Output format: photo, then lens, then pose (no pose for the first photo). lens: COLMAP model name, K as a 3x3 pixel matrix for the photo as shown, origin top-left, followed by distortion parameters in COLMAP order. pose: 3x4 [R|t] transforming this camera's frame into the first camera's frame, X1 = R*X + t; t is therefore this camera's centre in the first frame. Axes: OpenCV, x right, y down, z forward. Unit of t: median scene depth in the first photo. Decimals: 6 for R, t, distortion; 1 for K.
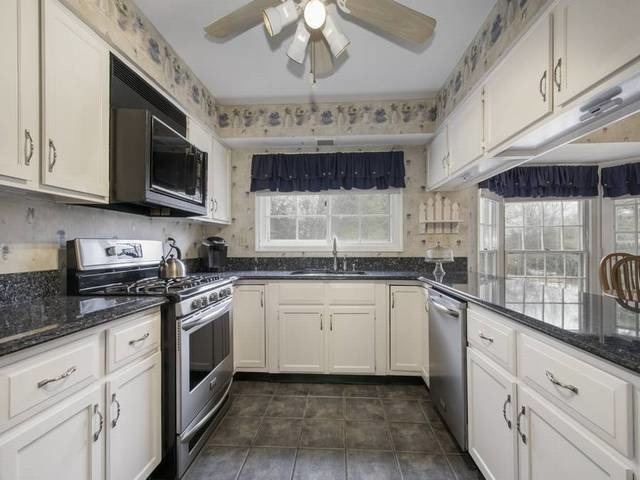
lens RADIAL K [[281.7, 0, 323.1], [0, 281.7, 245.1], [0, 0, 1]] dist [-0.002966, 0.000029]
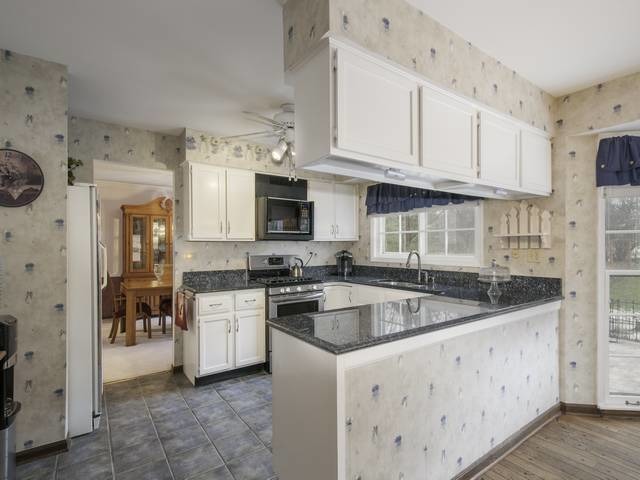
lens RADIAL K [[326.6, 0, 323.2], [0, 326.6, 246.2], [0, 0, 1]] dist [0.002908, -0.000080]
pose [[0.617336, -0.001068, -0.786699, 0.815097], [0.007747, 0.999959, 0.004721, -0.057486], [0.786661, -0.009009, 0.617319, -0.088094]]
